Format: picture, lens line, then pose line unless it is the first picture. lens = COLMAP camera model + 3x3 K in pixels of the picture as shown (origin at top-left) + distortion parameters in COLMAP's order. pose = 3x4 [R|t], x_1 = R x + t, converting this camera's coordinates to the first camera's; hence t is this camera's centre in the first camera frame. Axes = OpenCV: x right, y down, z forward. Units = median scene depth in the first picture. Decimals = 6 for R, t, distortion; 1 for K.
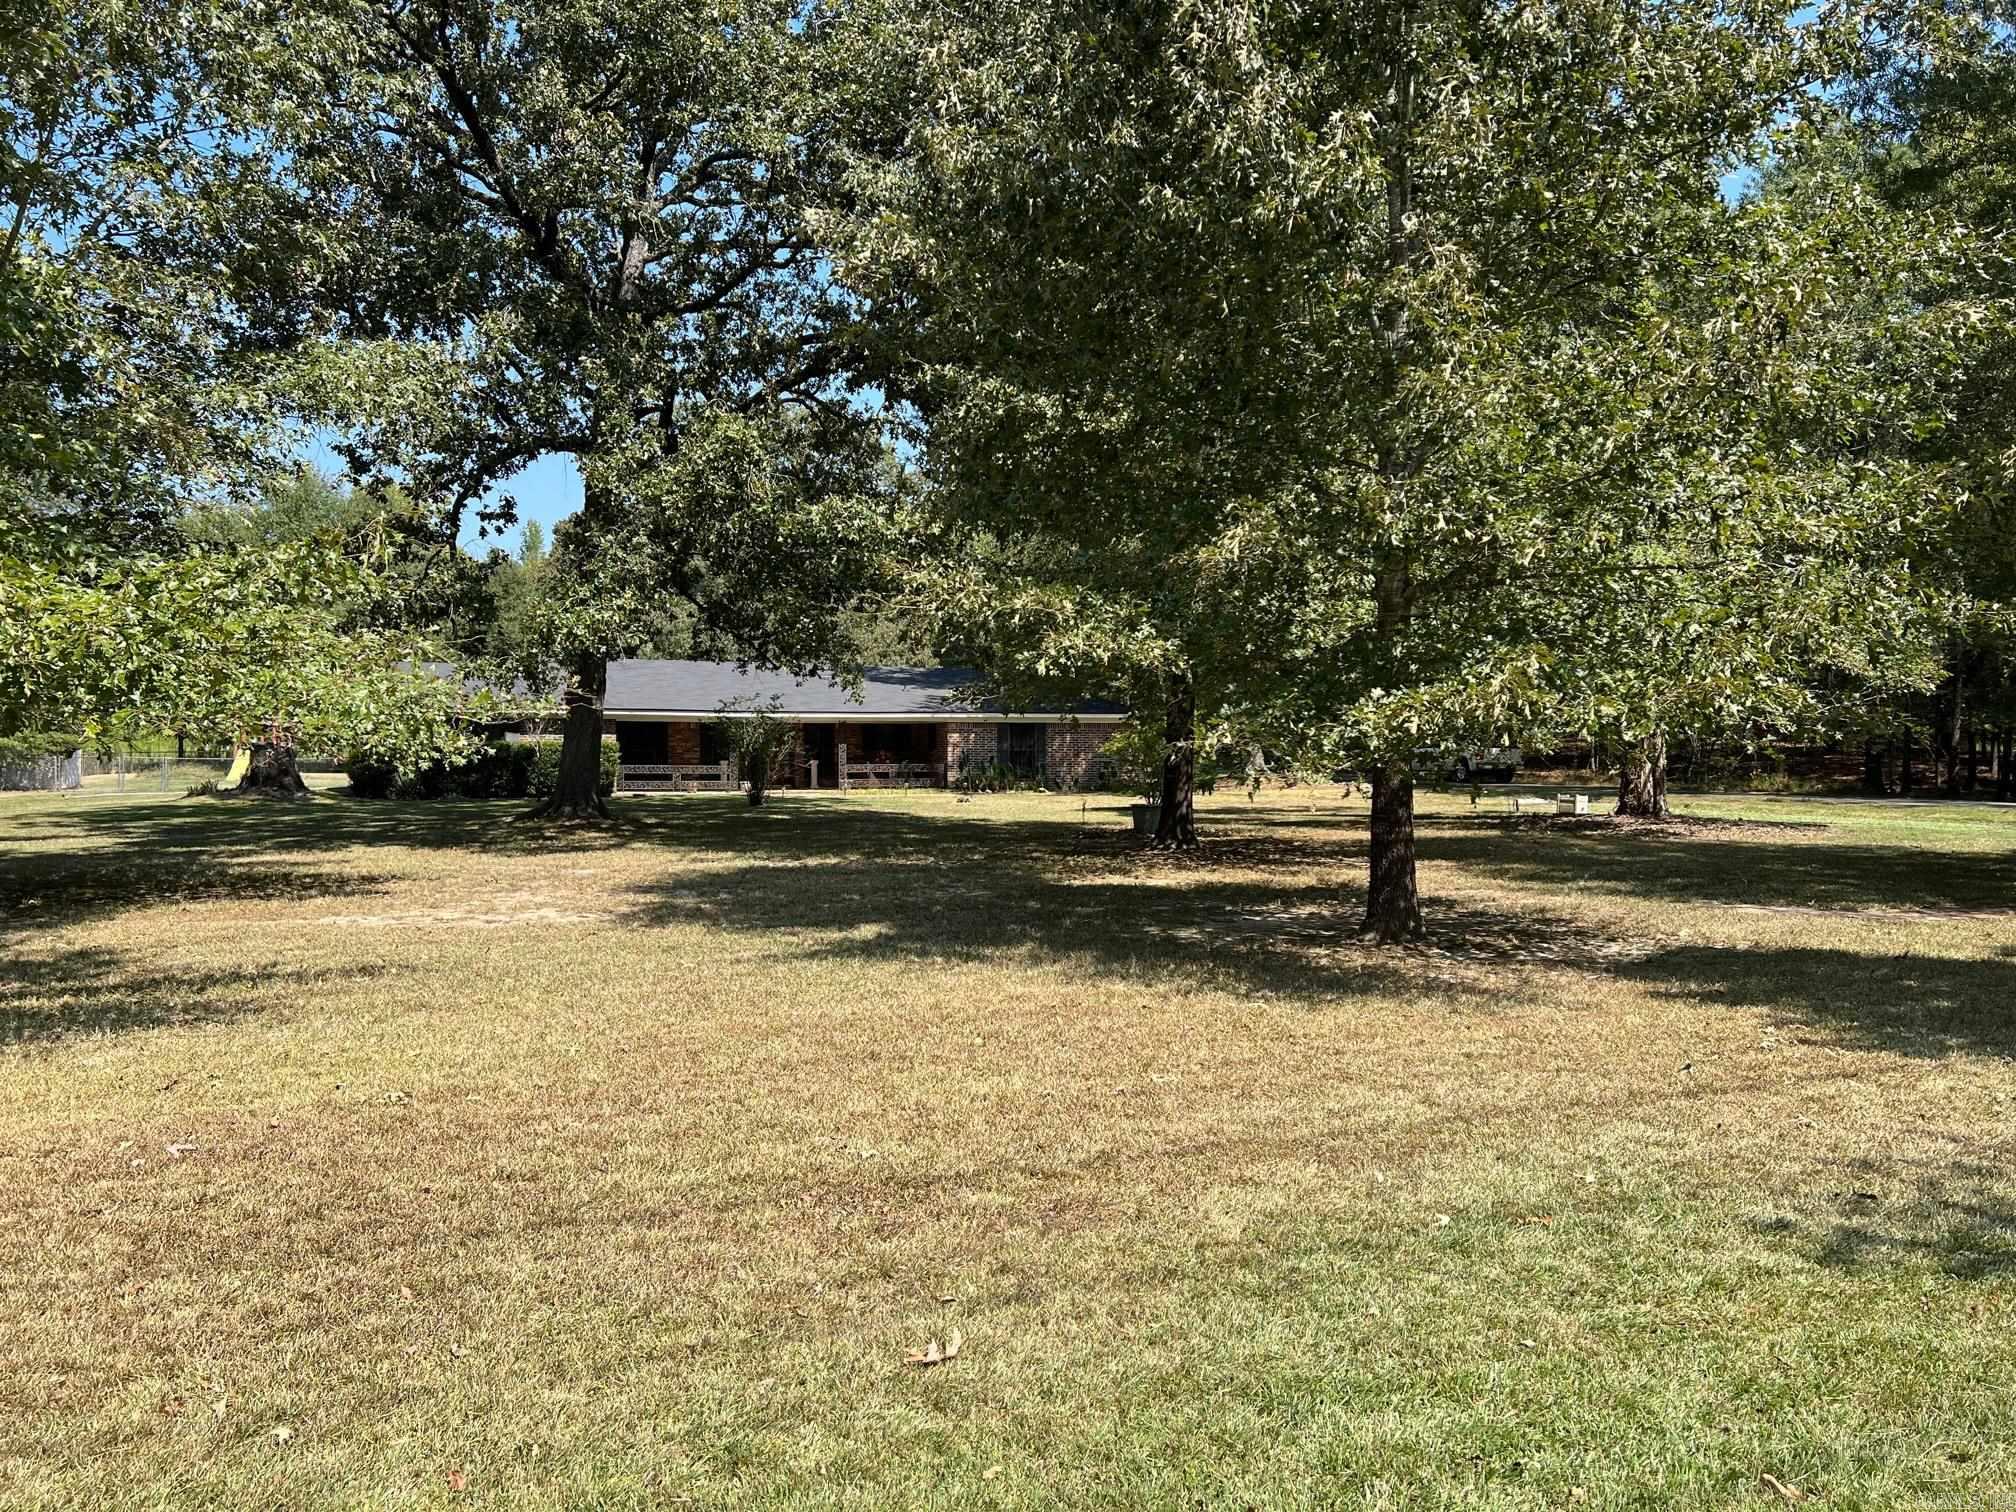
lens RADIAL K [[1523.4, 0, 1009.2], [0, 1523.4, 752.5], [0, 0, 1]] dist [0.000328, 0.000003]
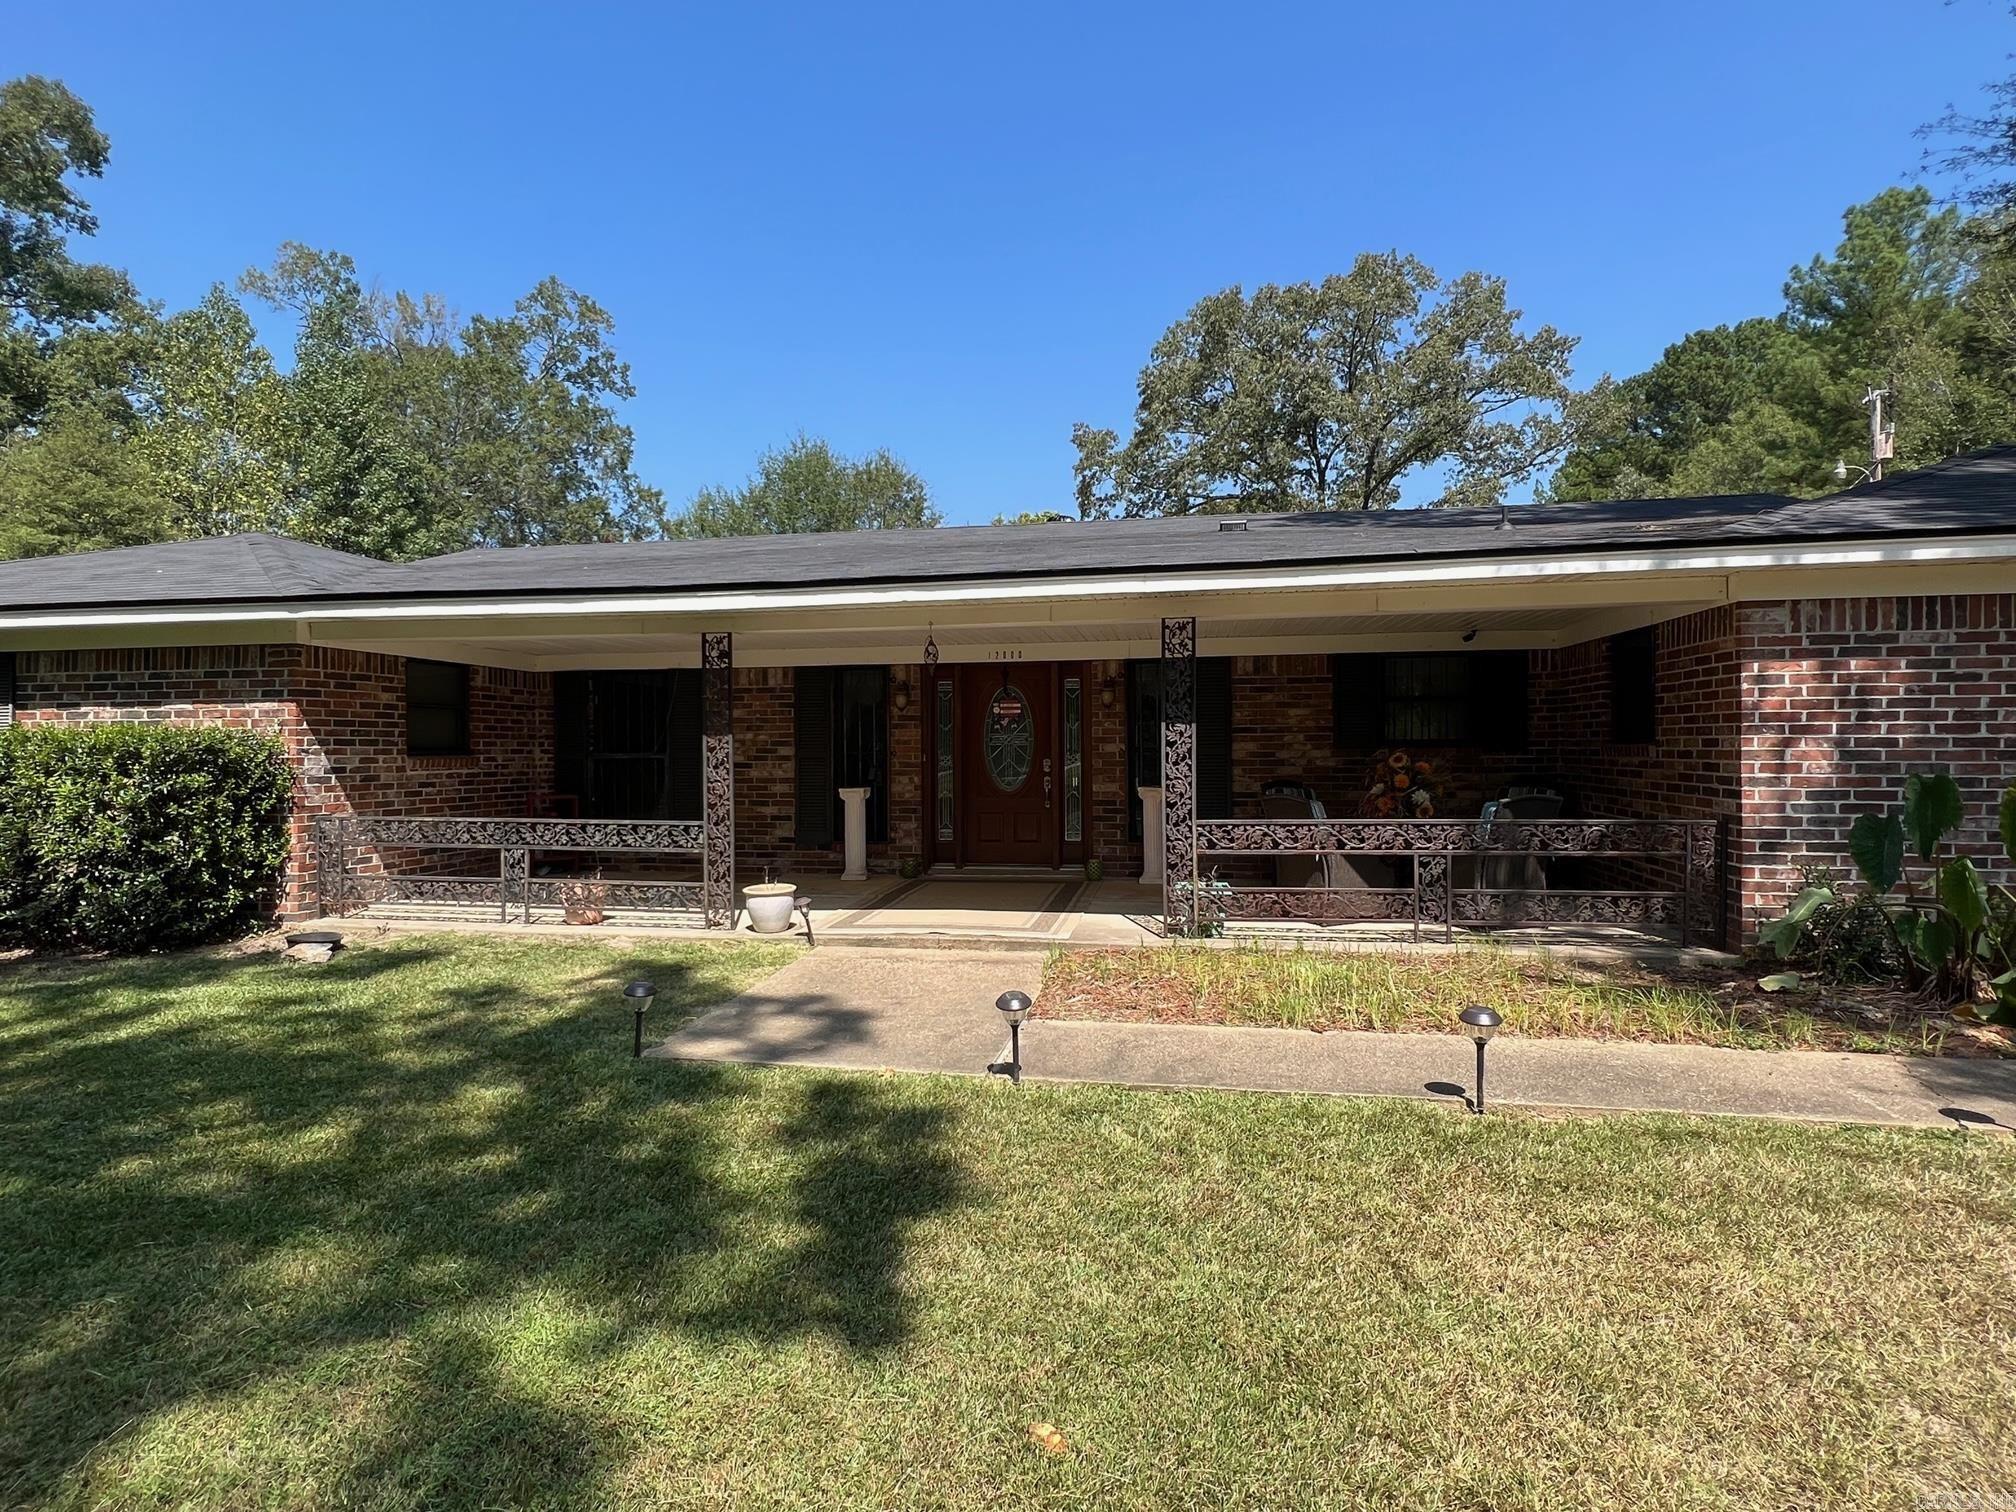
lens RADIAL K [[1030.0, 0, 1010.6], [0, 1030.0, 749.6], [0, 0, 1]] dist [-0.003638, -0.000483]
pose [[0.862457, -0.000424, -0.506130, -0.055733], [0.009944, 0.999821, 0.016107, -0.004695], [0.506032, -0.018925, 0.862307, 0.851866]]
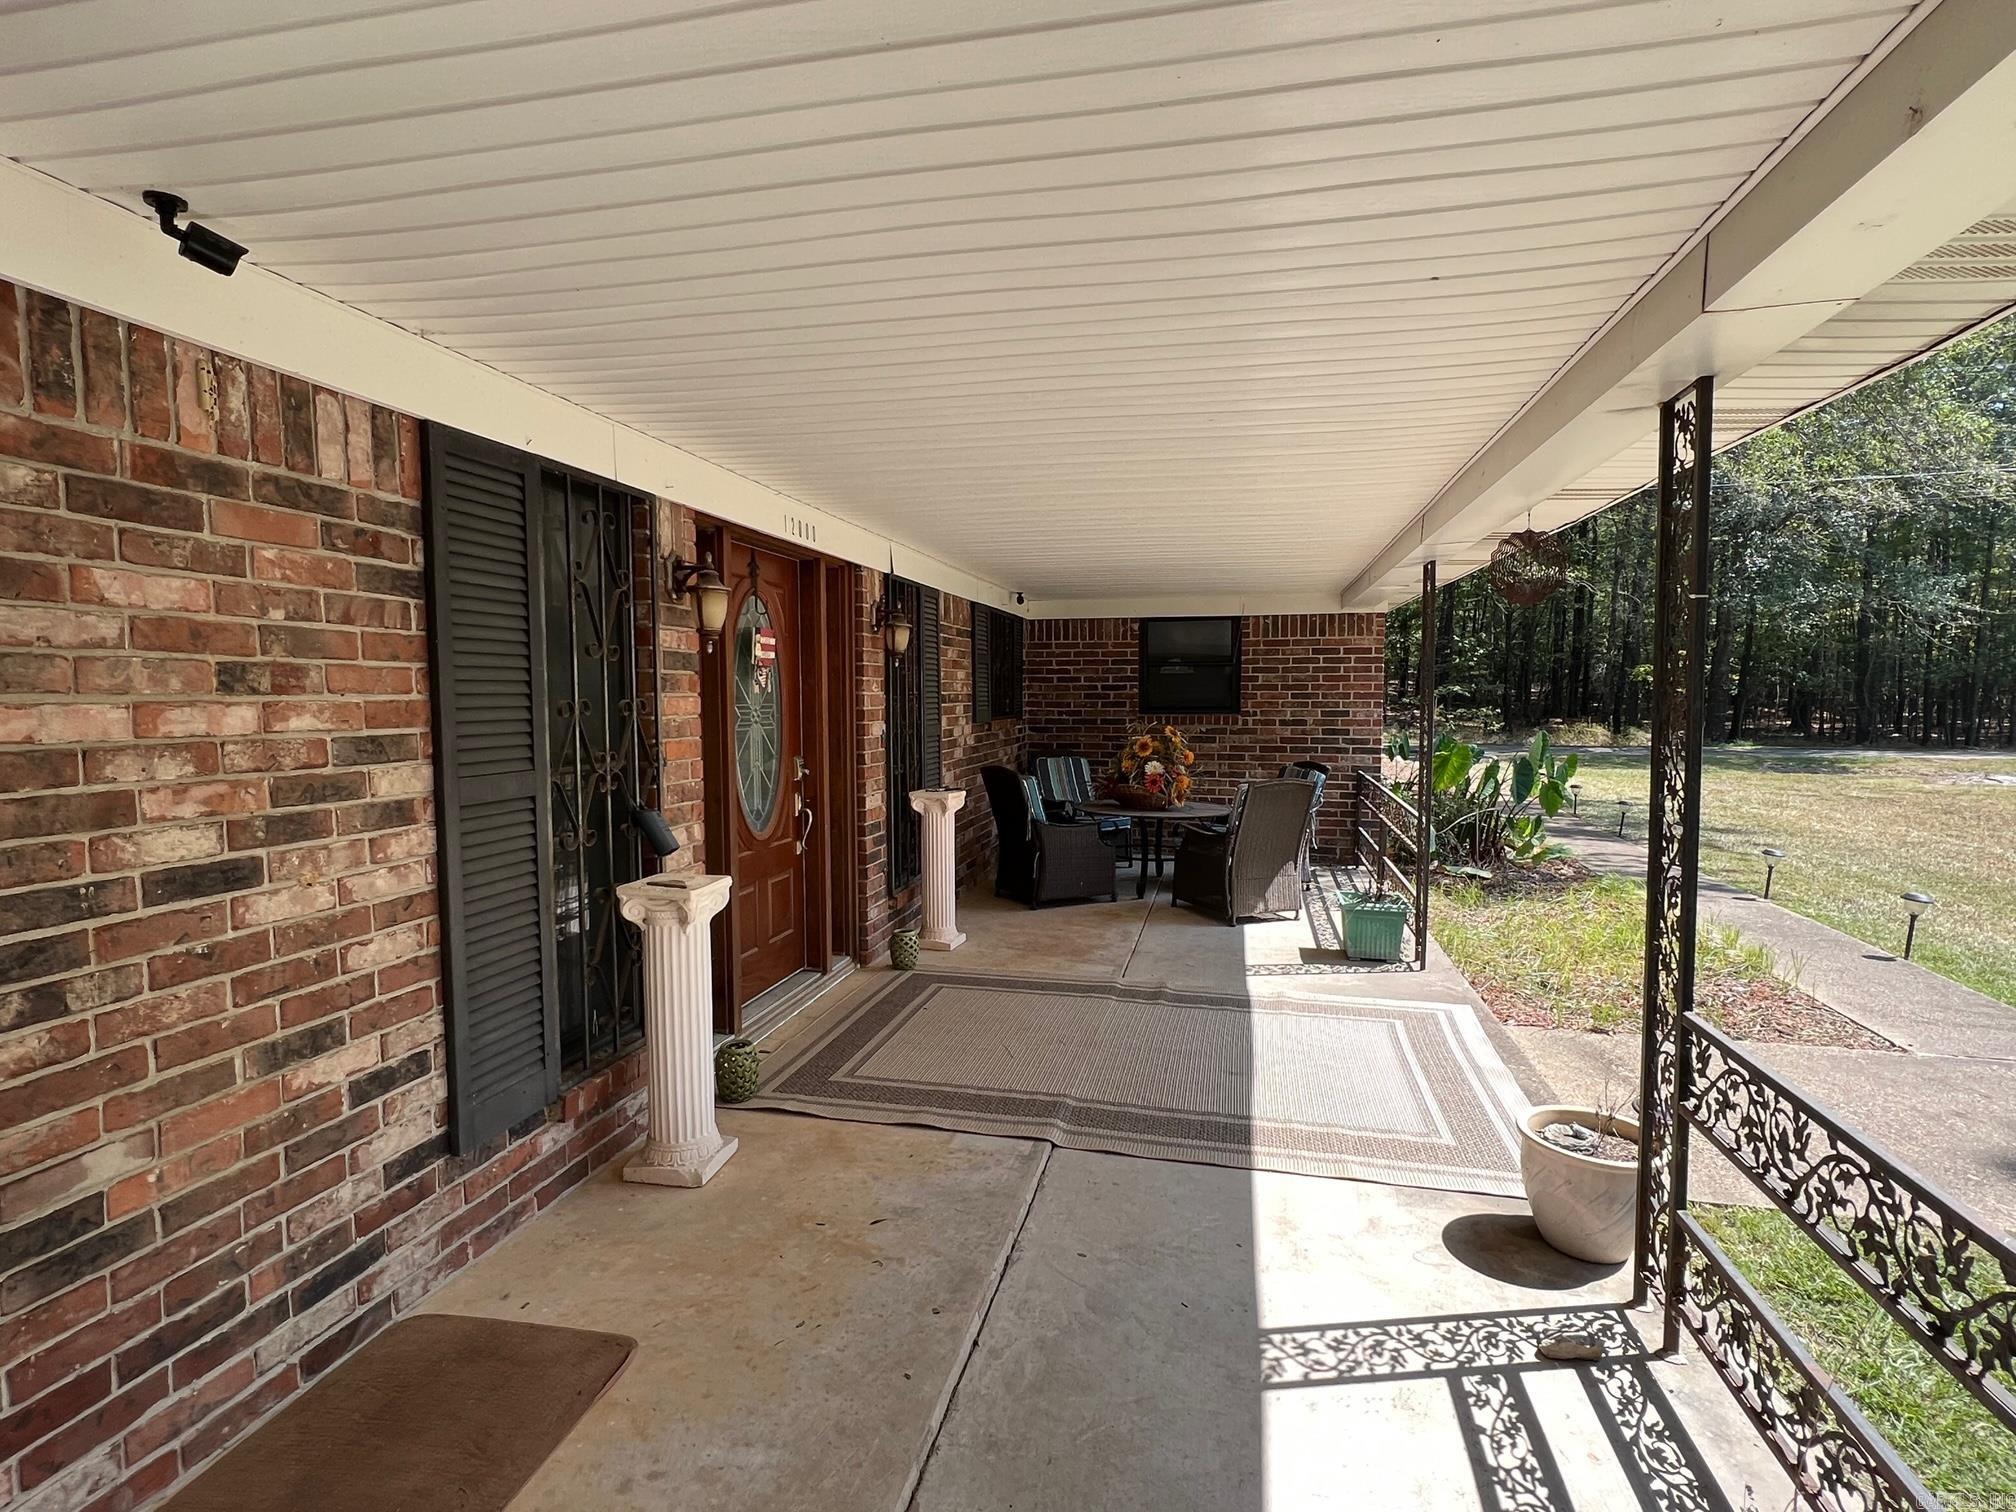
lens RADIAL K [[1030.0, 0, 1010.3], [0, 1030.0, 763.2], [0, 0, 1]] dist [-0.003638, -0.000483]
pose [[0.555663, -0.058794, 0.829326, -0.234527], [0.005700, 0.997742, 0.066915, -0.005469], [-0.831388, -0.032455, 0.554744, 0.964973]]
